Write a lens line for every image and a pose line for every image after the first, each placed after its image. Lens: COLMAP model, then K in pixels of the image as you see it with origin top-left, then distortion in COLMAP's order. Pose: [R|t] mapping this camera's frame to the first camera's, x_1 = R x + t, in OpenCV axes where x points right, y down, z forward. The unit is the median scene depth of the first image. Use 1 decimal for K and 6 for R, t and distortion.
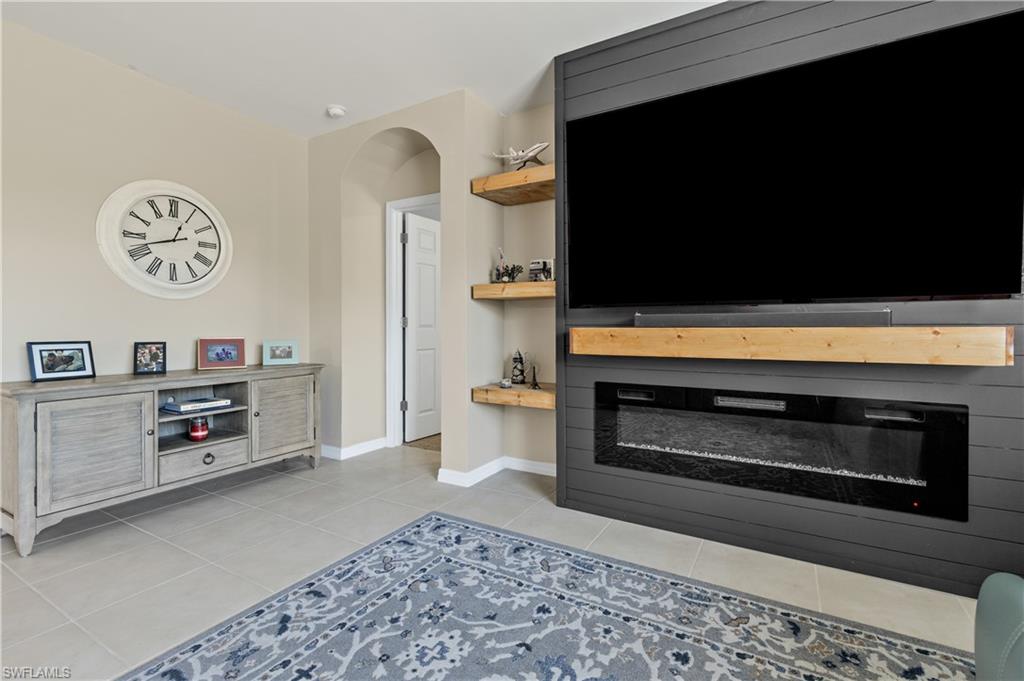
lens RADIAL K [[462.8, 0, 519.2], [0, 462.8, 330.8], [0, 0, 1]] dist [0.007054, -0.001470]
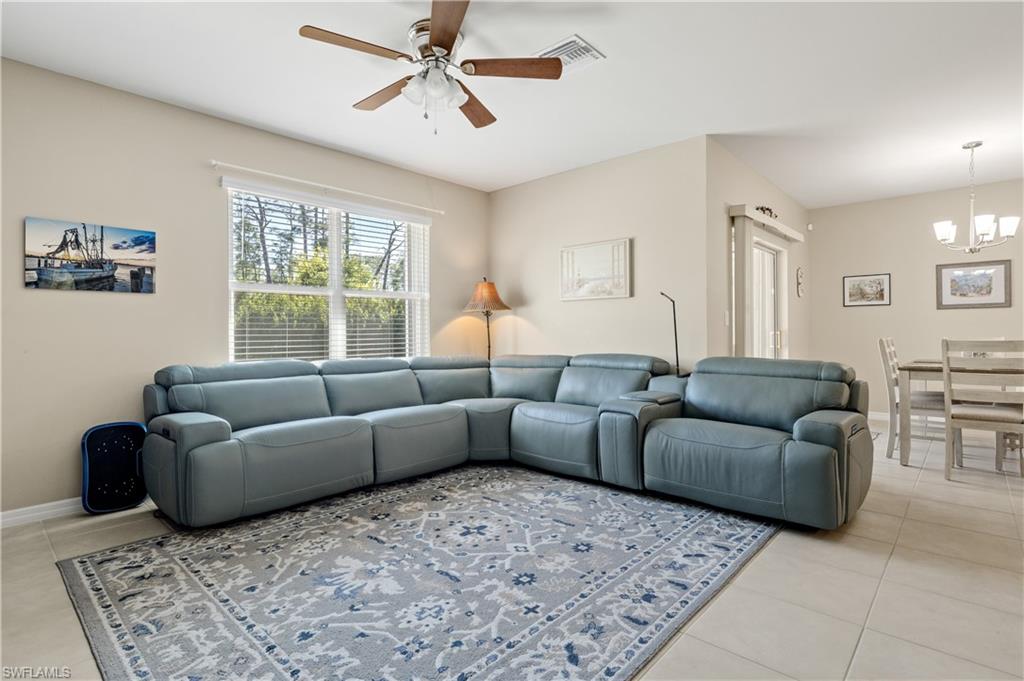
lens RADIAL K [[507.8, 0, 517.2], [0, 507.8, 330.7], [0, 0, 1]] dist [-0.004724, 0.000736]
pose [[-0.975737, 0.008203, 0.218793, -0.509761], [0.009991, 0.999925, 0.007066, -0.016502], [-0.218719, 0.009080, -0.975746, 1.627164]]
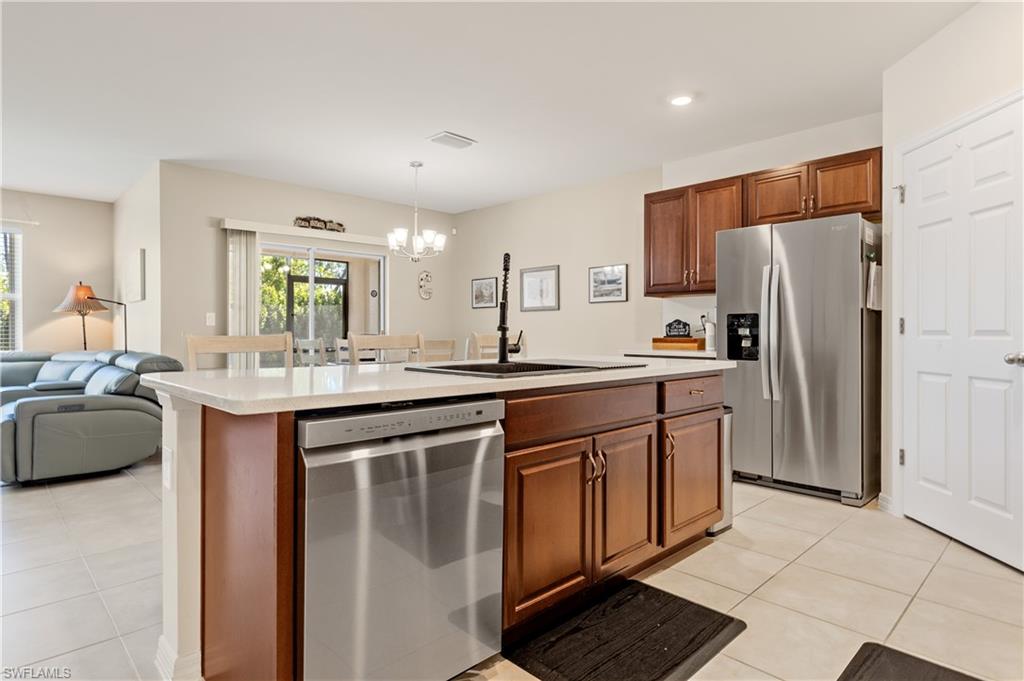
lens RADIAL K [[565.9, 0, 528.7], [0, 565.9, 327.3], [0, 0, 1]] dist [-0.000292, -0.002549]
pose [[-0.963638, 0.003071, 0.267195, -3.020881], [0.003499, 0.999993, 0.001126, -0.005391], [-0.267189, 0.002020, -0.963642, 1.541924]]
